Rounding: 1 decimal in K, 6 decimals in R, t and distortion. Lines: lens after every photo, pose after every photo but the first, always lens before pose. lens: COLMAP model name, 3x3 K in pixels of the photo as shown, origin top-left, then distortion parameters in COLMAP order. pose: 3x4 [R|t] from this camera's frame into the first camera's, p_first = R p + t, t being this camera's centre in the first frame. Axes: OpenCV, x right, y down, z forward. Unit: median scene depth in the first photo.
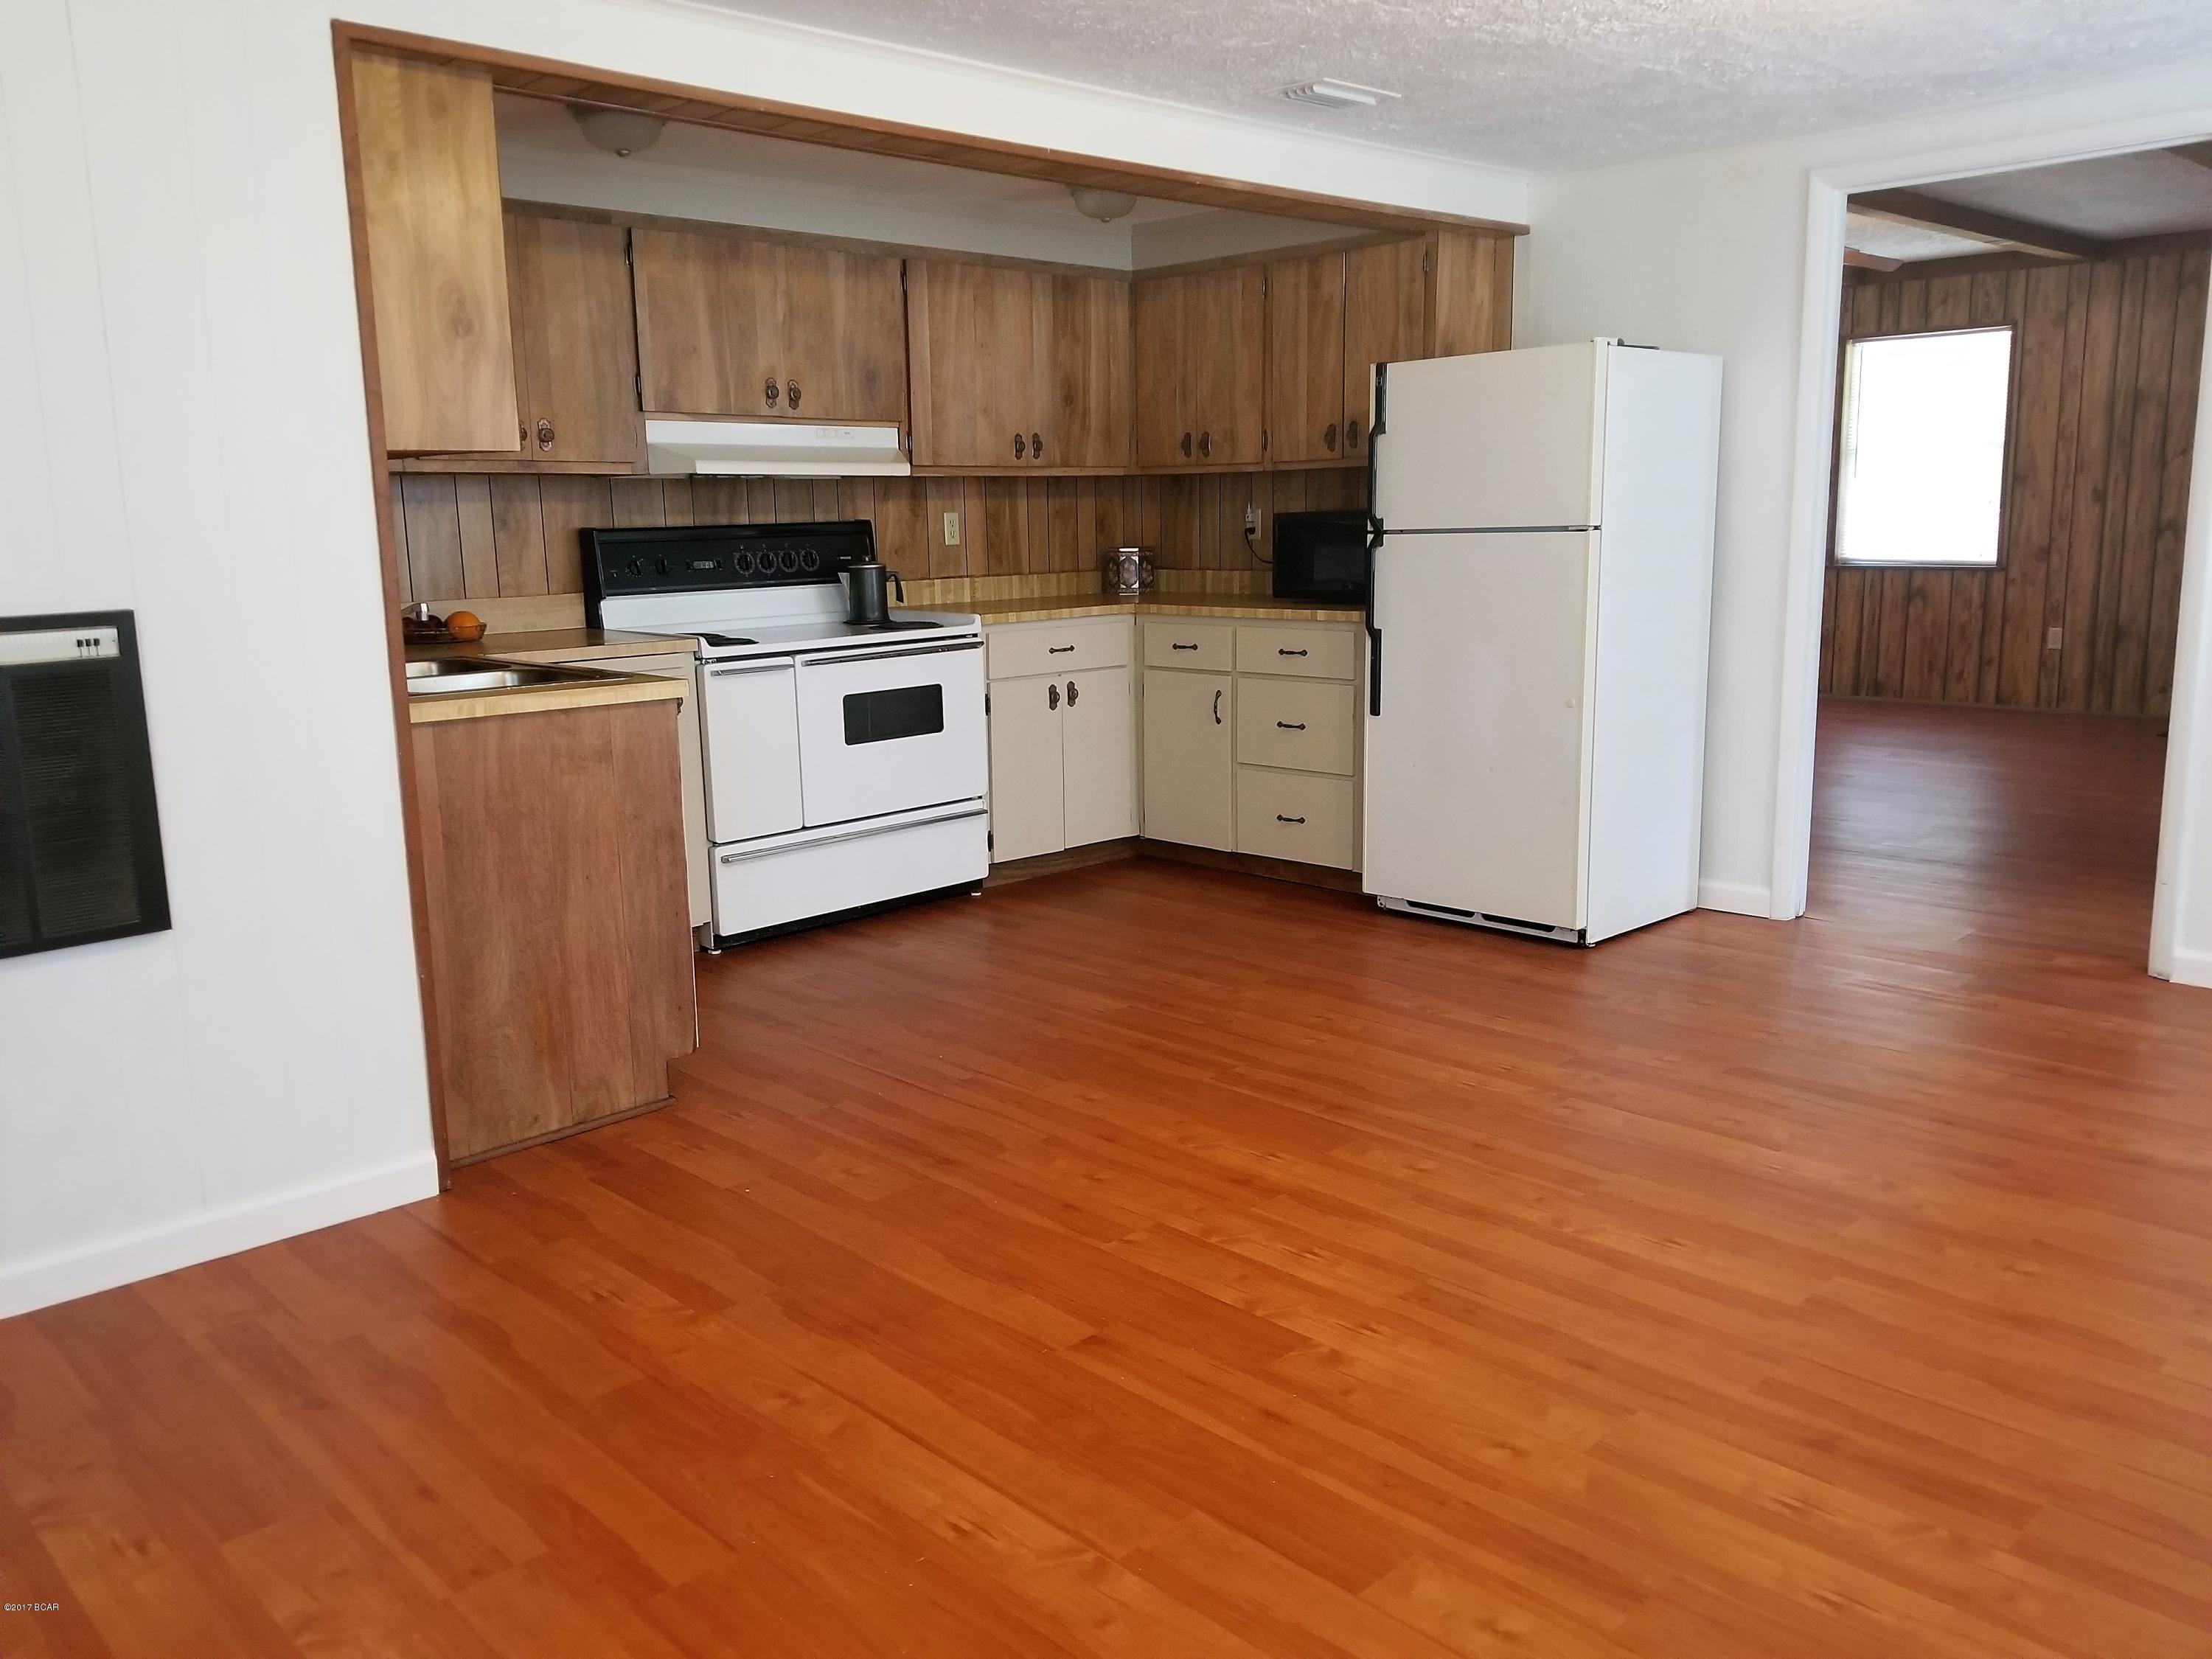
lens RADIAL K [[1716.7, 0, 1061.1], [0, 1716.7, 822.5], [0, 0, 1]] dist [0.103894, -0.165532]
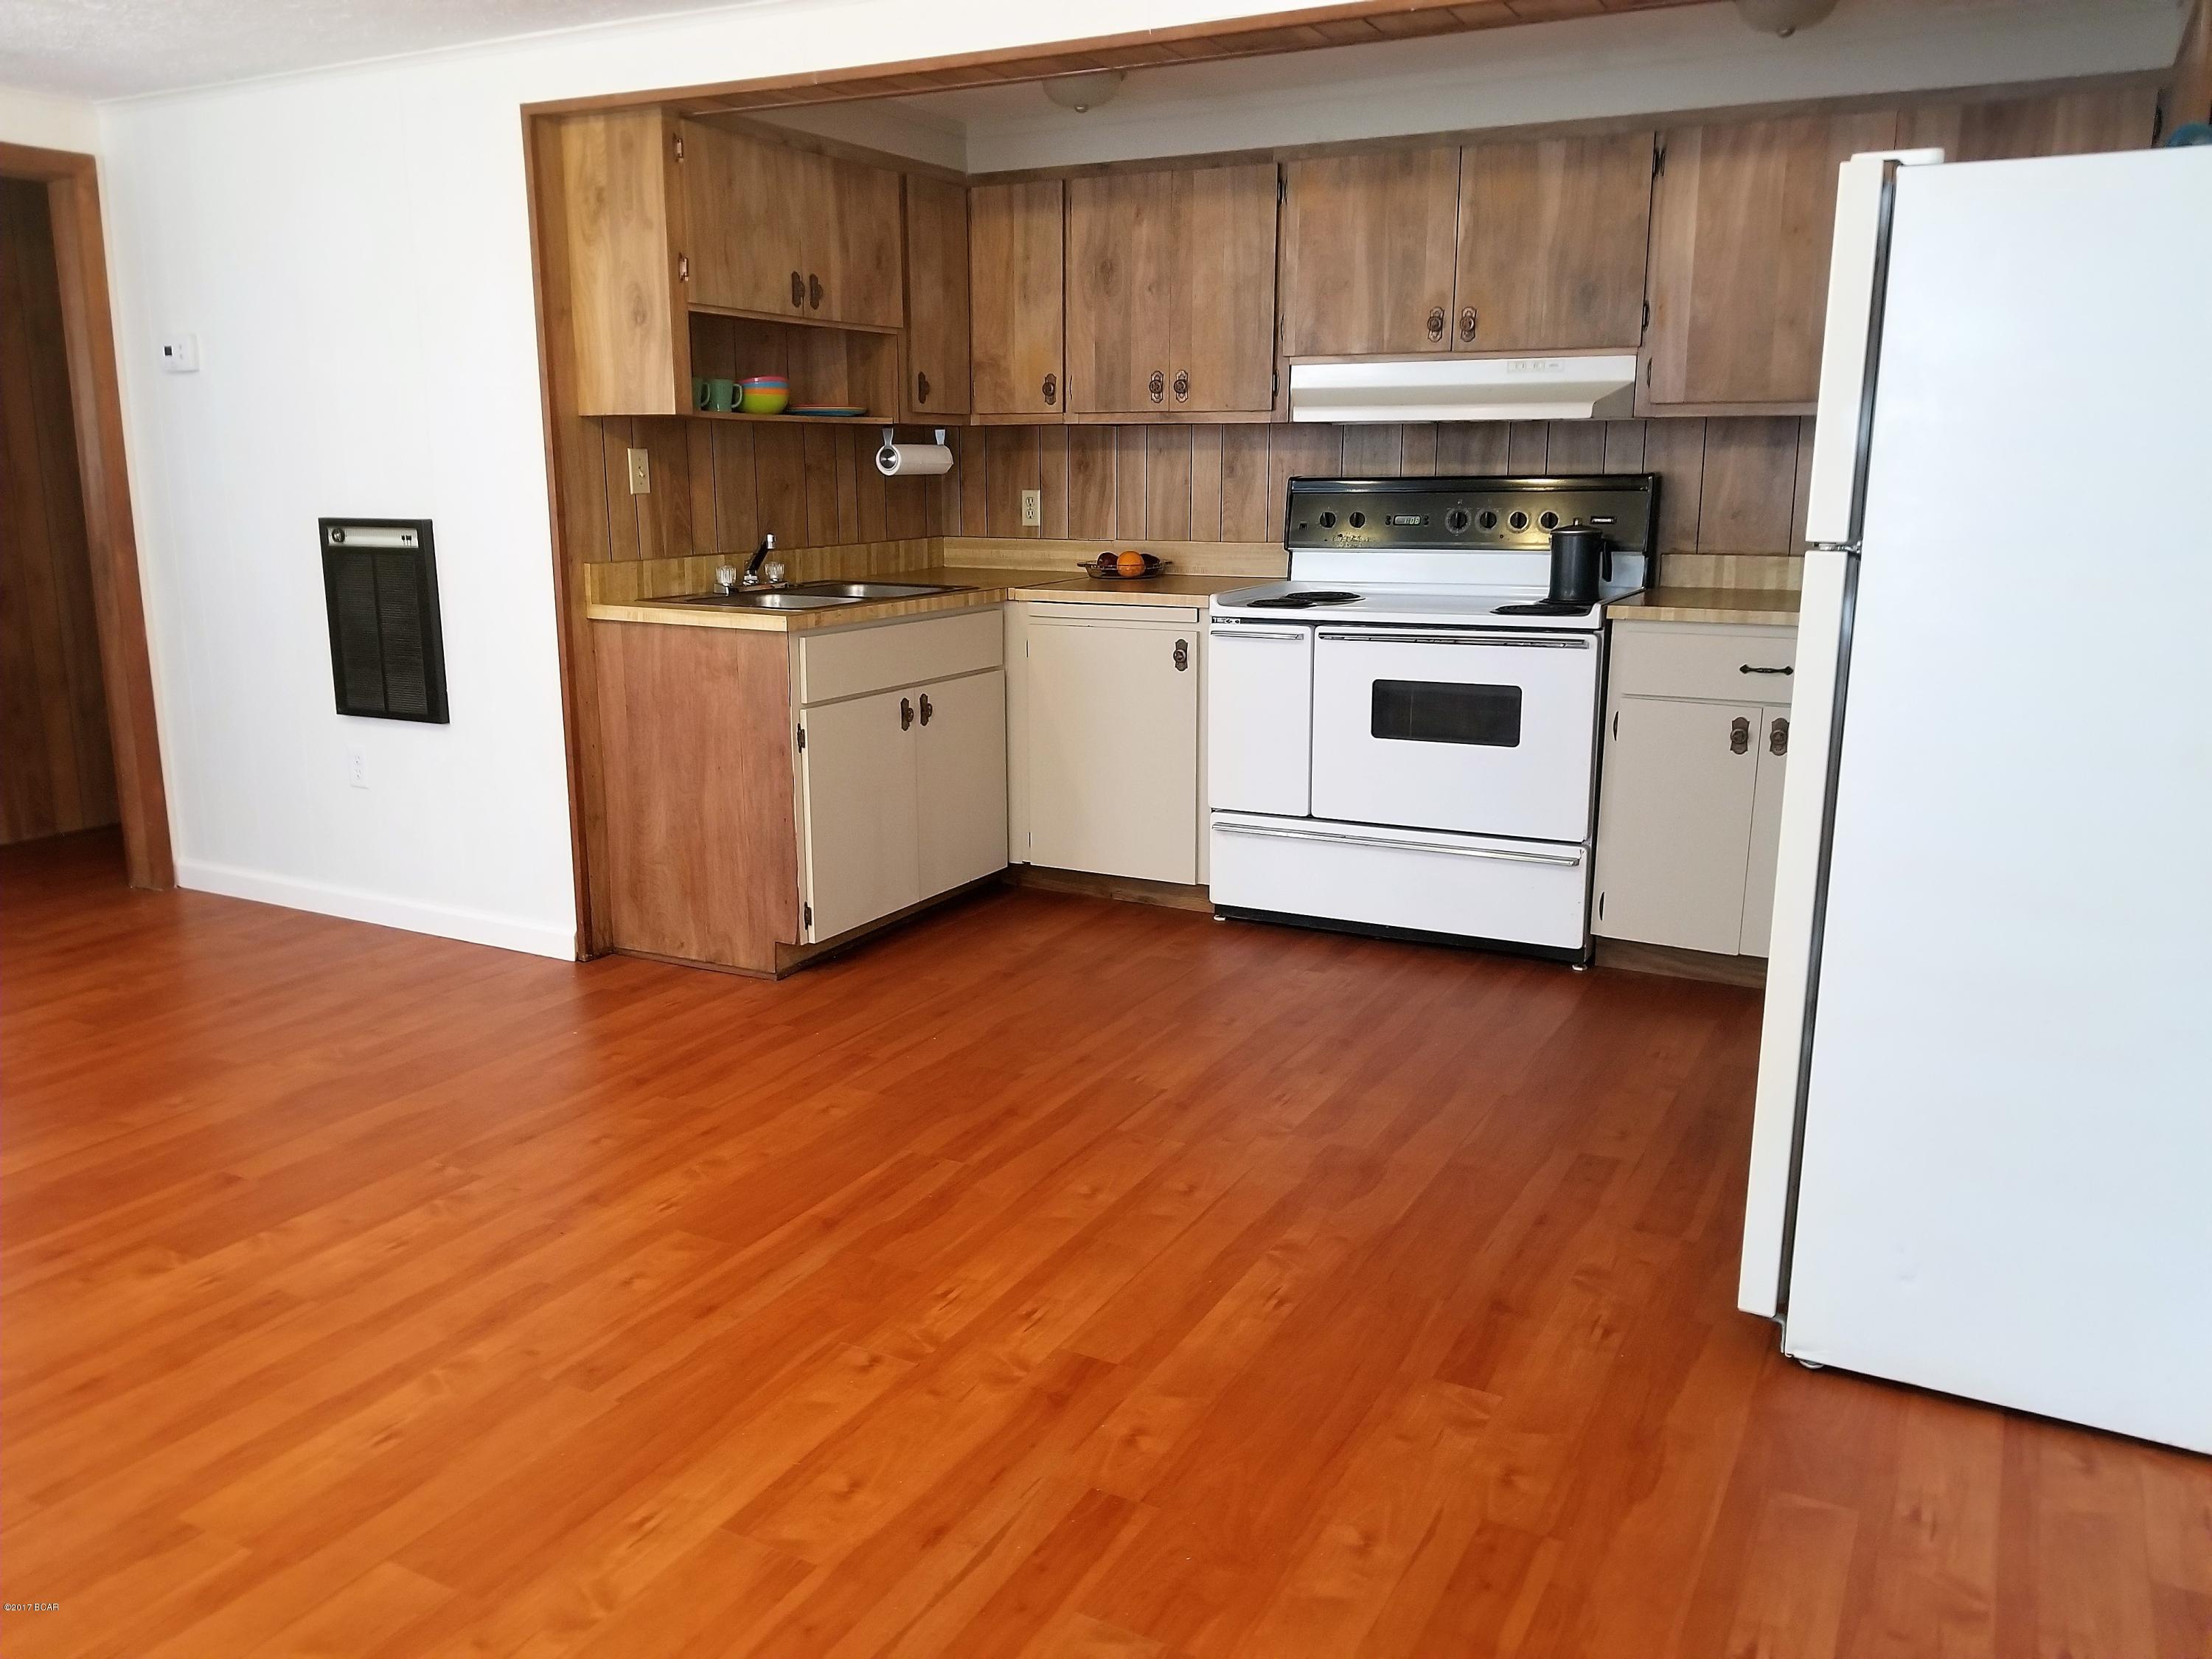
lens RADIAL K [[1716.7, 0, 1061.1], [0, 1716.7, 822.5], [0, 0, 1]] dist [0.103894, -0.165532]
pose [[0.300154, 0.221121, -0.927908, 0.823539], [-0.175584, 0.968947, 0.174104, -0.162762], [0.937591, 0.110668, 0.329659, 0.736227]]
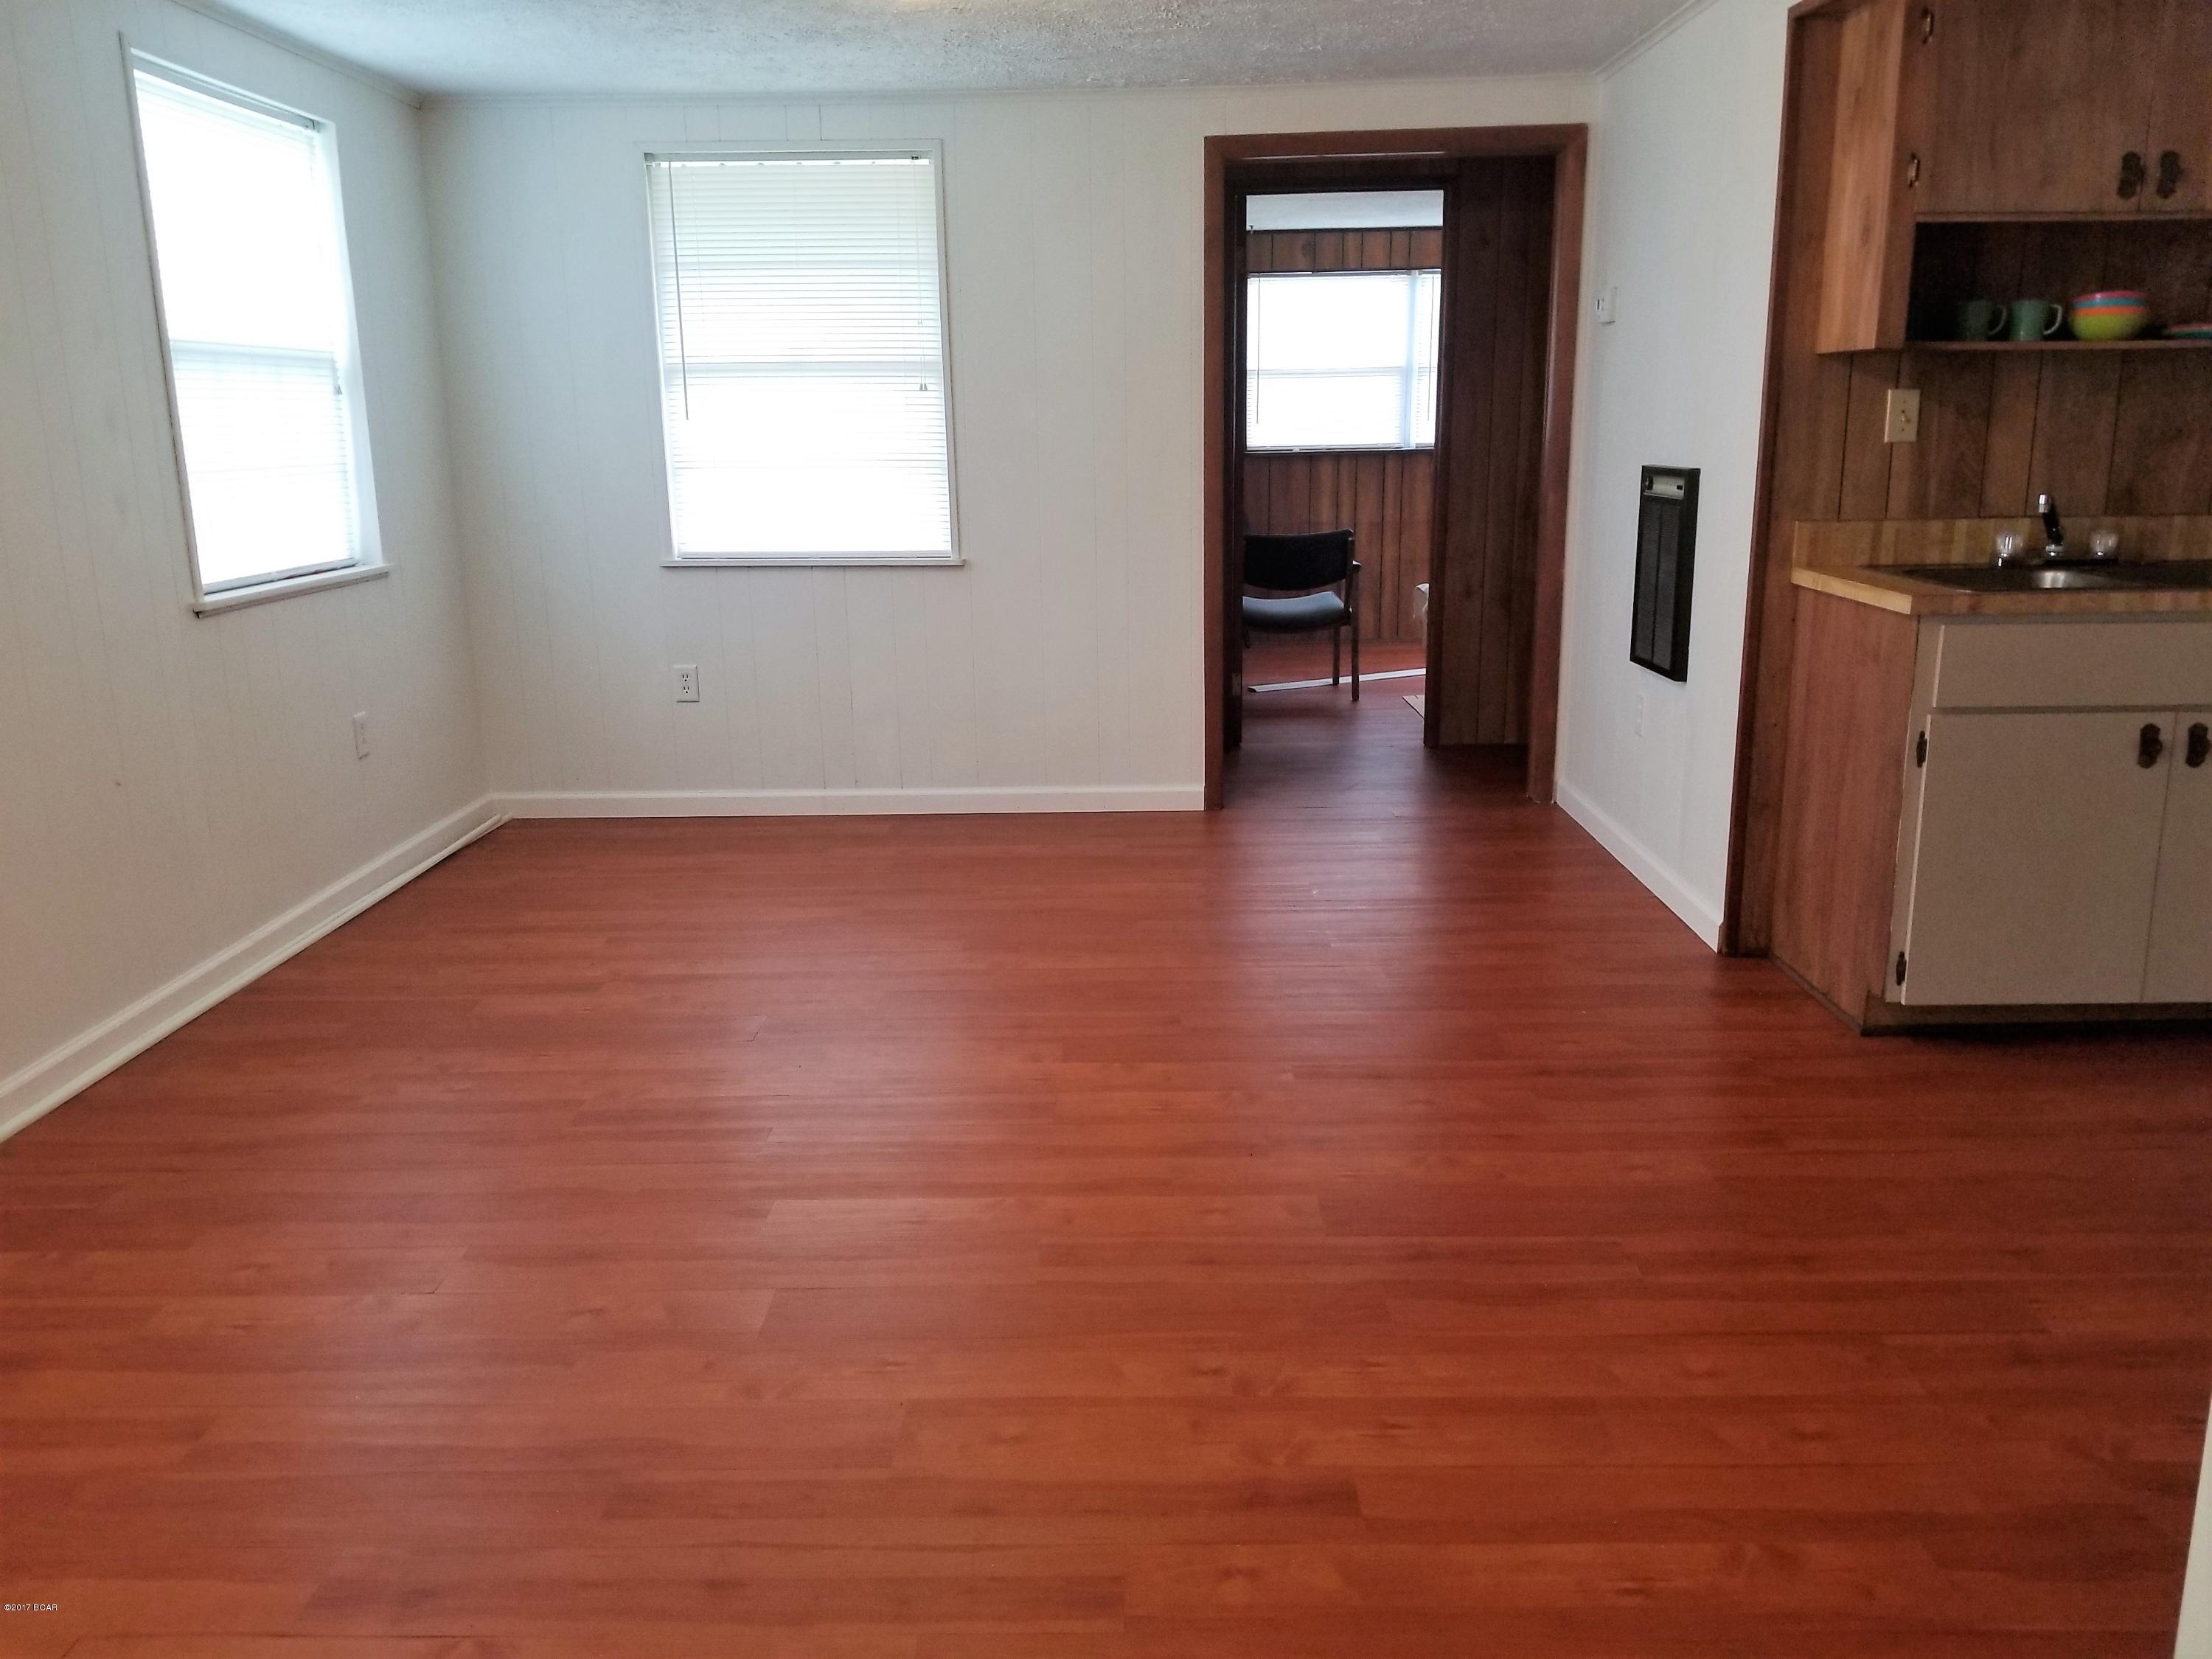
lens RADIAL K [[1720.1, 0, 1106.0], [0, 1720.1, 829.5], [0, 0, 1]] dist [0.067285, -0.098715]
pose [[-0.698856, 0.200730, -0.686518, 0.659324], [-0.097552, 0.924096, 0.369500, -0.239974], [0.708579, 0.325199, -0.626229, 1.186476]]
